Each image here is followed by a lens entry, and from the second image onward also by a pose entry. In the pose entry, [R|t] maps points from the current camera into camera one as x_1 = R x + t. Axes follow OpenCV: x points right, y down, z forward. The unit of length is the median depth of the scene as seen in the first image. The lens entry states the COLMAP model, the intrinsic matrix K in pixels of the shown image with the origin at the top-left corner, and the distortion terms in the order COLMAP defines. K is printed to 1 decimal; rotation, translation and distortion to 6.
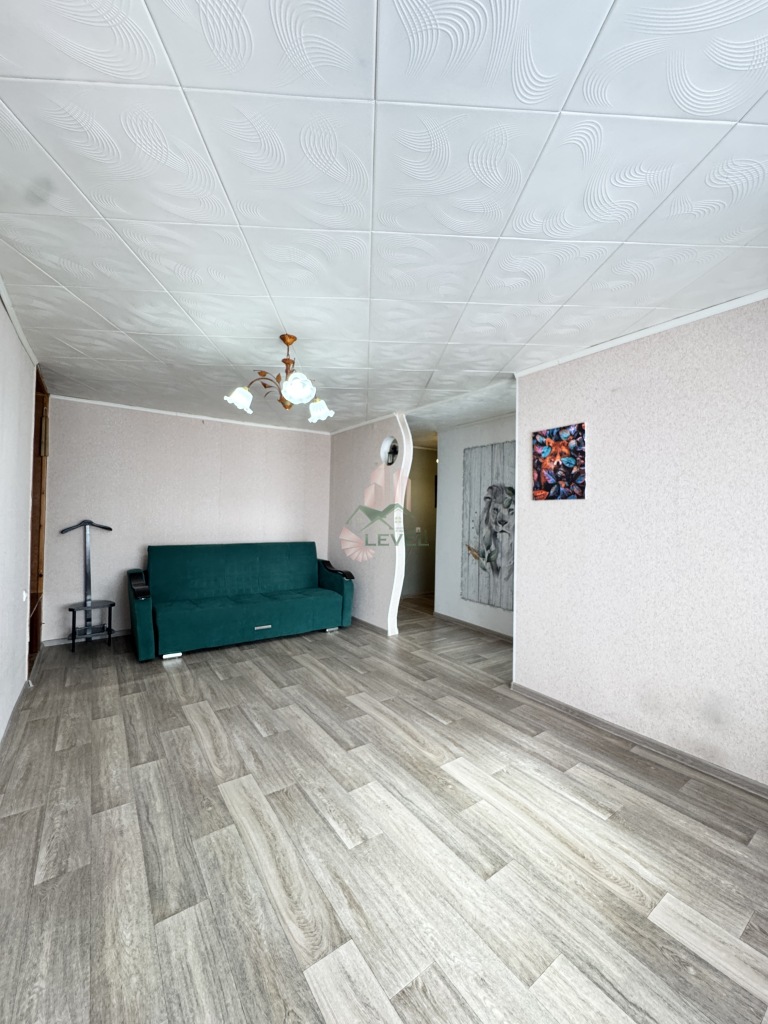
lens RADIAL K [[411.6, 0, 381.0], [0, 411.6, 505.5], [0, 0, 1]] dist [-0.004993, 0.000845]
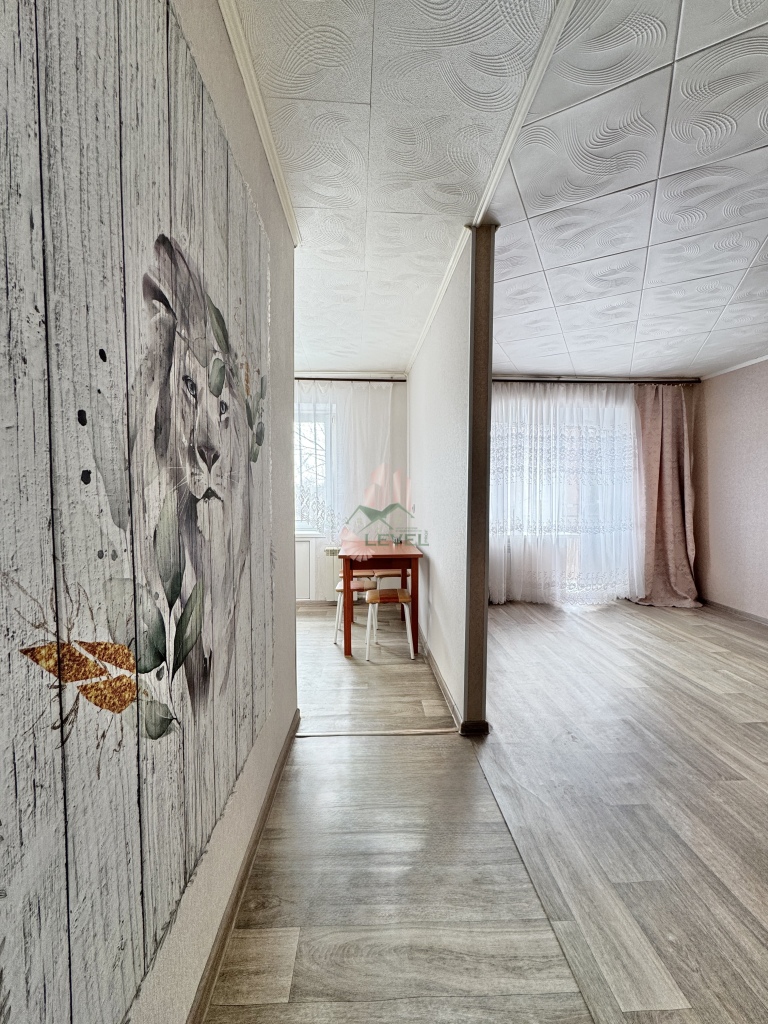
lens RADIAL K [[411.6, 0, 387.7], [0, 411.6, 511.5], [0, 0, 1]] dist [-0.004993, 0.000845]
pose [[-0.856197, -0.034968, 0.515464, 0.142659], [-0.022478, 0.999283, 0.030453, 0.095036], [-0.516160, 0.014488, -0.856370, 1.707471]]
